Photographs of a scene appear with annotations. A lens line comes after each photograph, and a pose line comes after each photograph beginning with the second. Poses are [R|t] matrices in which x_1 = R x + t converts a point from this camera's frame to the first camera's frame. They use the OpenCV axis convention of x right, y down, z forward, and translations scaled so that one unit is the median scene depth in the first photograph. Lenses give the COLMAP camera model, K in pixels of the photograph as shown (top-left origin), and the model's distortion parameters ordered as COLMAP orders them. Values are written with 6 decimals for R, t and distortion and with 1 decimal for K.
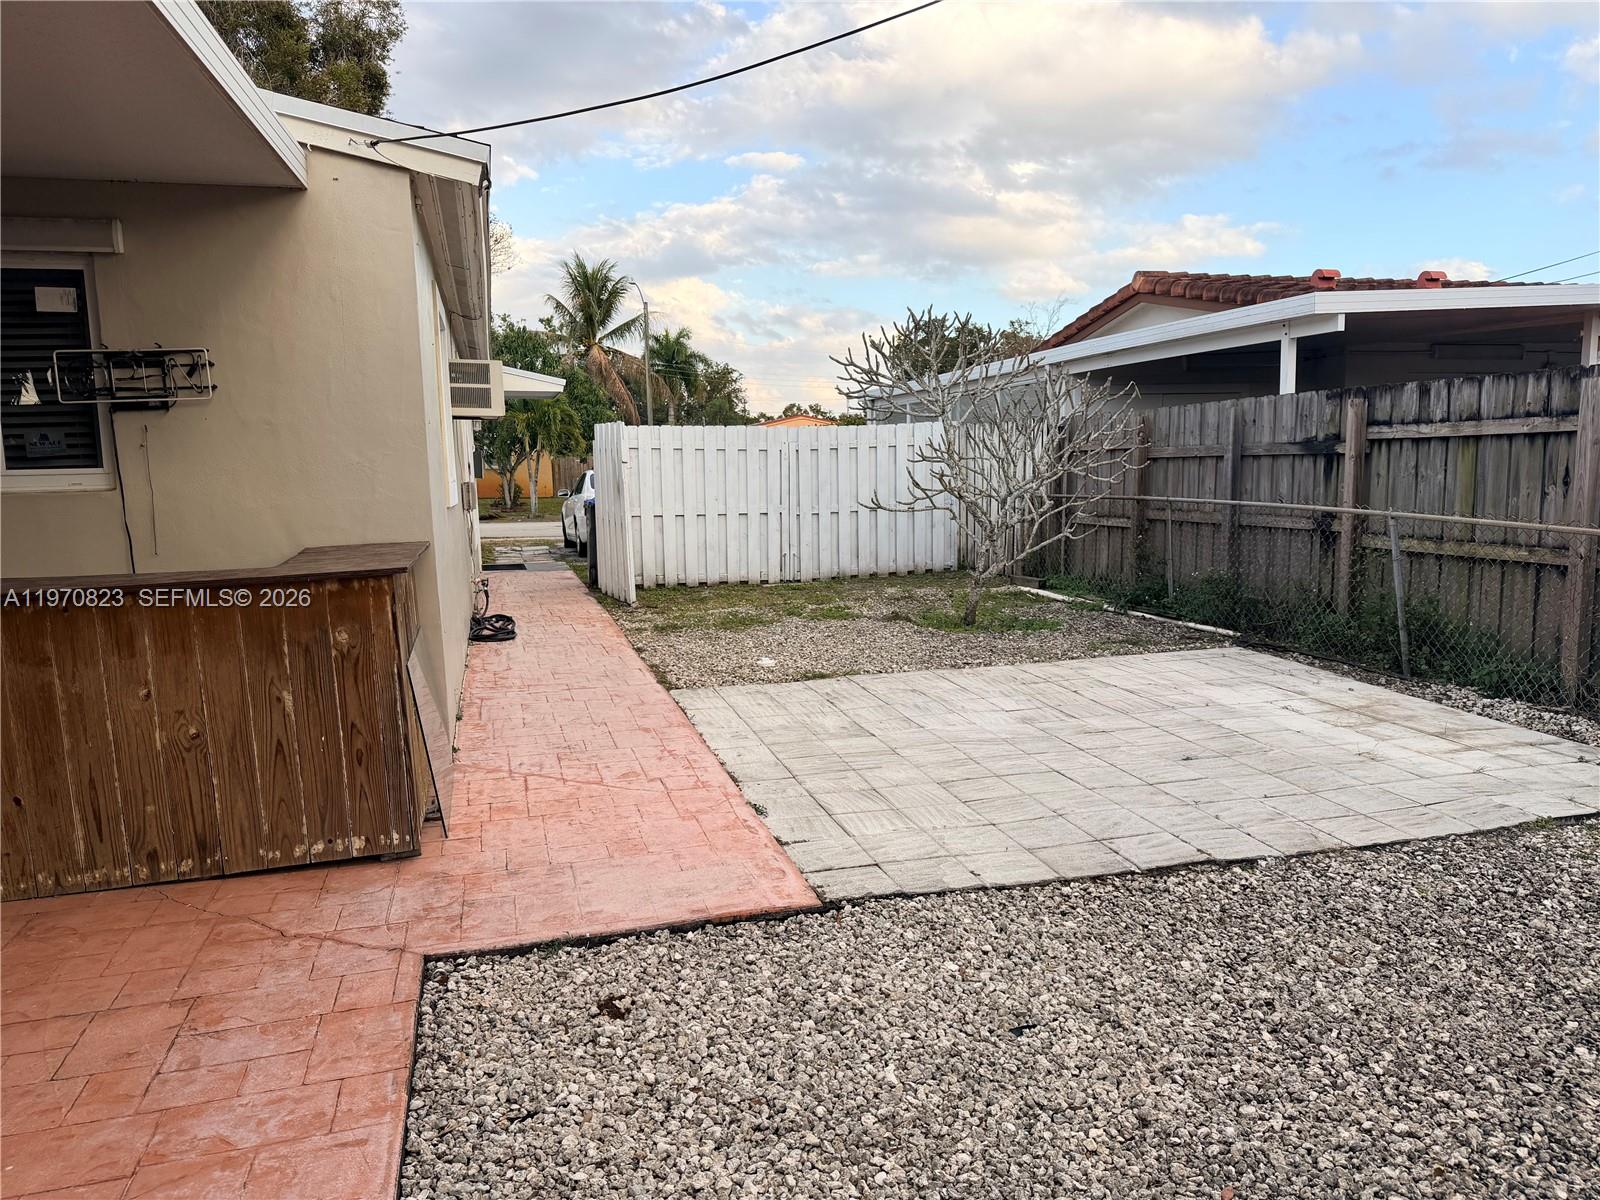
lens RADIAL K [[1186.9, 0, 797.1], [0, 1186.9, 594.0], [0, 0, 1]] dist [0.105922, -0.076532]
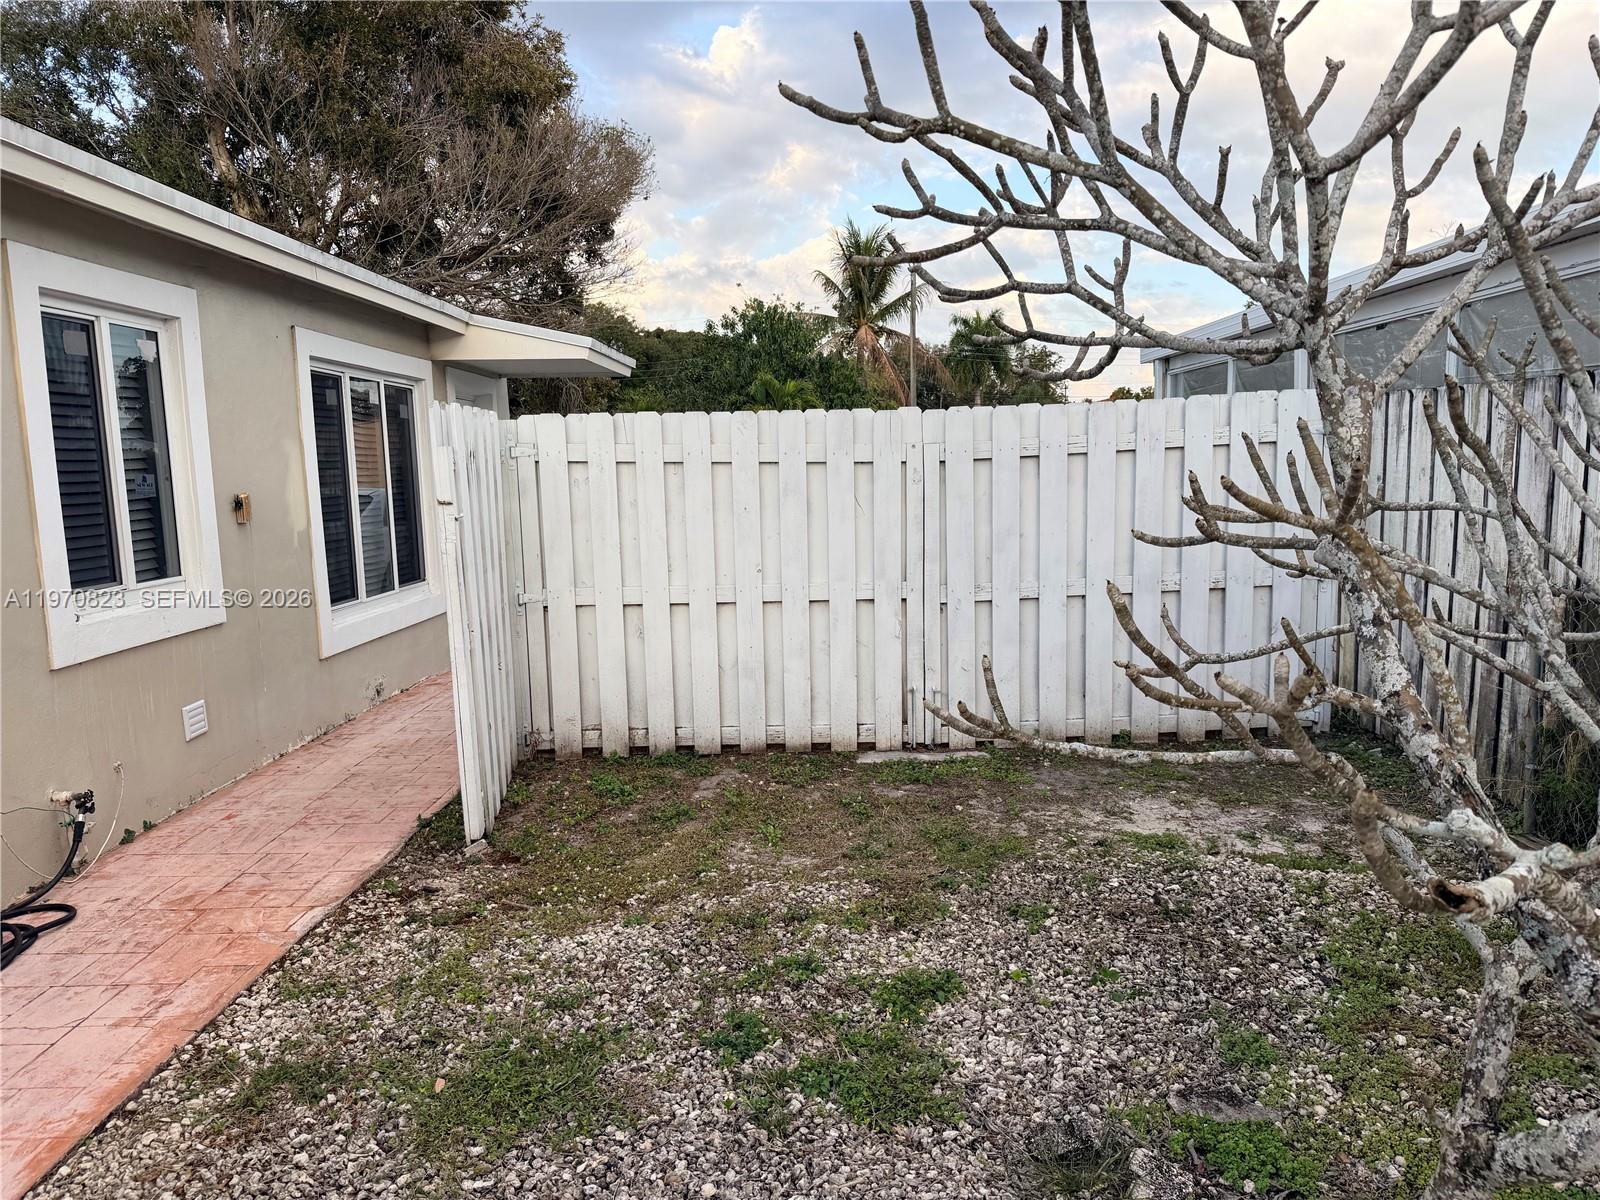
lens RADIAL K [[1186.9, 0, 797.1], [0, 1186.9, 594.0], [0, 0, 1]] dist [0.105922, -0.076532]
pose [[0.962348, 0.018775, -0.271173, 0.023781], [-0.017032, 0.999816, 0.008779, -0.024363], [0.271288, -0.003830, 0.962491, 0.182678]]
